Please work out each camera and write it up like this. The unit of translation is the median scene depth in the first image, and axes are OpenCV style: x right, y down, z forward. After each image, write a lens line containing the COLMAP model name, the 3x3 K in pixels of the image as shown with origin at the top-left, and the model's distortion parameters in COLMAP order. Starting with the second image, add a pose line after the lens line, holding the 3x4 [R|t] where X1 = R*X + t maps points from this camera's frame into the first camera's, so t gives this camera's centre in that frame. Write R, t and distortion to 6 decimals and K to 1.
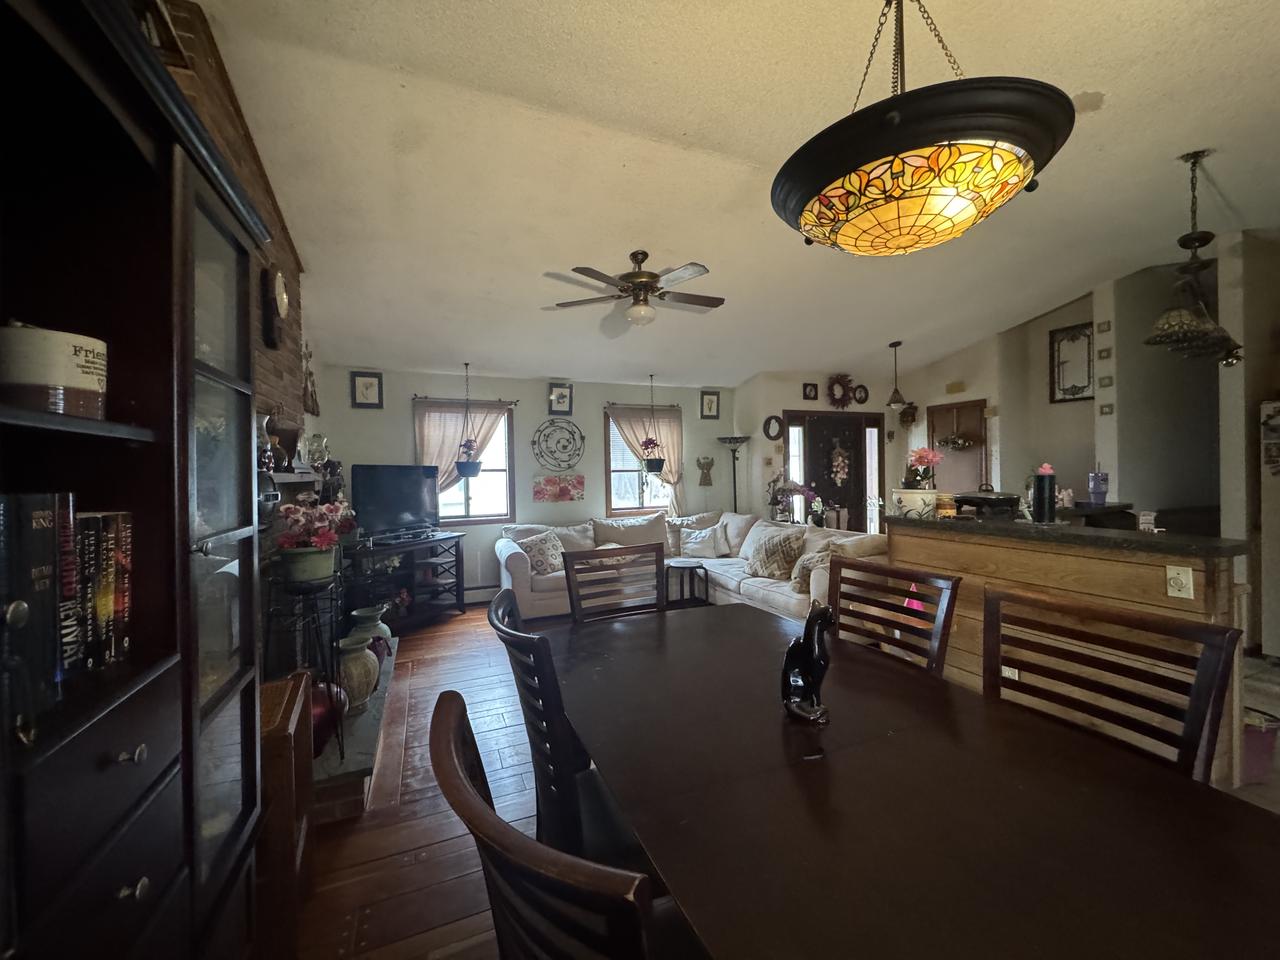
lens RADIAL K [[514.7, 0, 639.3], [0, 514.7, 475.3], [0, 0, 1]] dist [-0.009007, 0.002116]
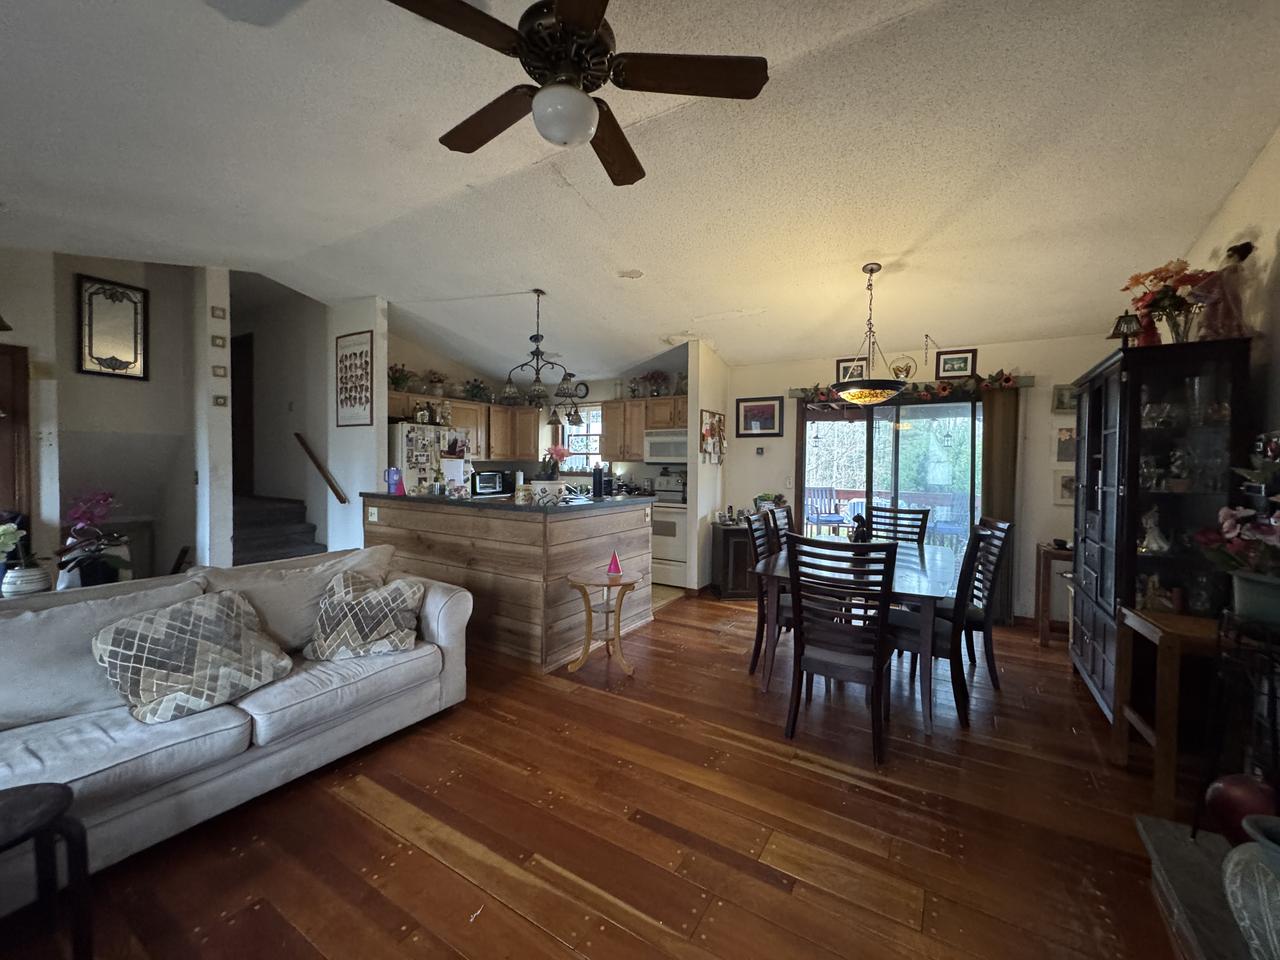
lens RADIAL K [[514.7, 0, 638.3], [0, 514.7, 479.8], [0, 0, 1]] dist [-0.009007, 0.002116]
pose [[-0.557333, -0.014523, 0.830162, -0.262263], [-0.001677, 0.999865, 0.016367, -0.000429], [-0.830287, 0.007730, -0.557282, 0.765006]]
